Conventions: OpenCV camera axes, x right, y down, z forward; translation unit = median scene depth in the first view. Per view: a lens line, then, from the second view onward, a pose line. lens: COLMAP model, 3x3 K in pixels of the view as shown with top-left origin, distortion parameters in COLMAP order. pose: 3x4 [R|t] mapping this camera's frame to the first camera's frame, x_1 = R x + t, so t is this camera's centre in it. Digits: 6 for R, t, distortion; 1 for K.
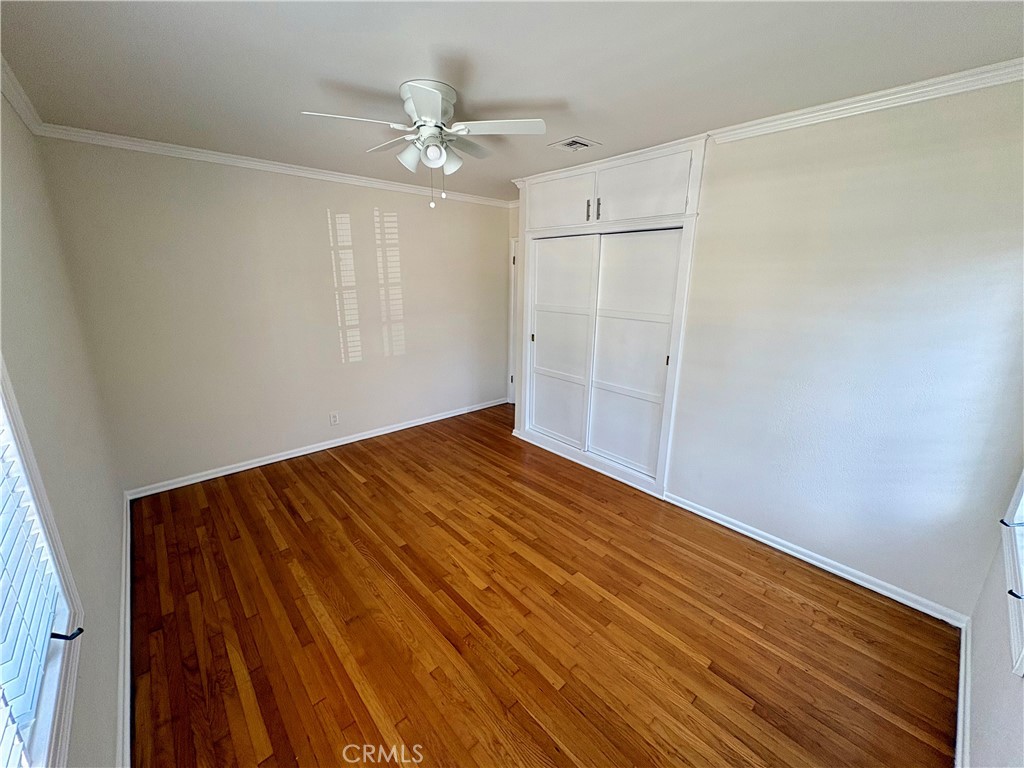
lens RADIAL K [[406.0, 0, 511.7], [0, 406.0, 384.6], [0, 0, 1]] dist [0.000074, 0.000400]
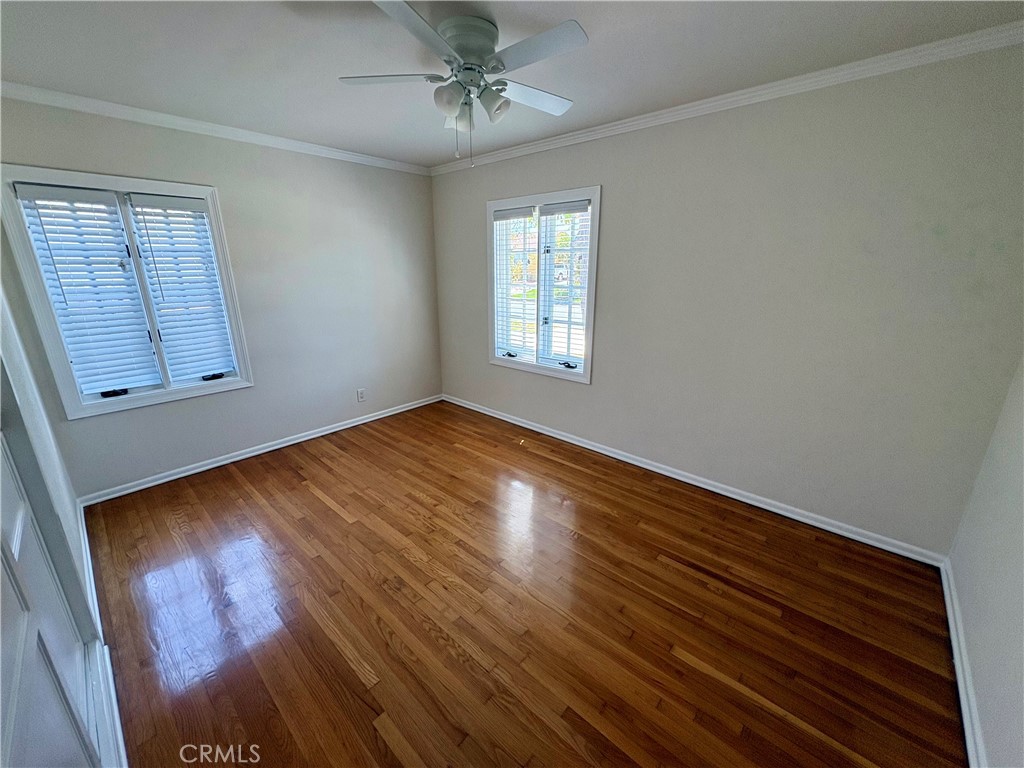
lens RADIAL K [[406.0, 0, 513.3], [0, 406.0, 384.1], [0, 0, 1]] dist [0.000074, 0.000400]
pose [[-0.994839, 0.023270, -0.098759, -0.152043], [-0.031366, 0.855137, 0.517453, -0.389263], [0.096494, 0.517880, -0.849994, 1.591518]]
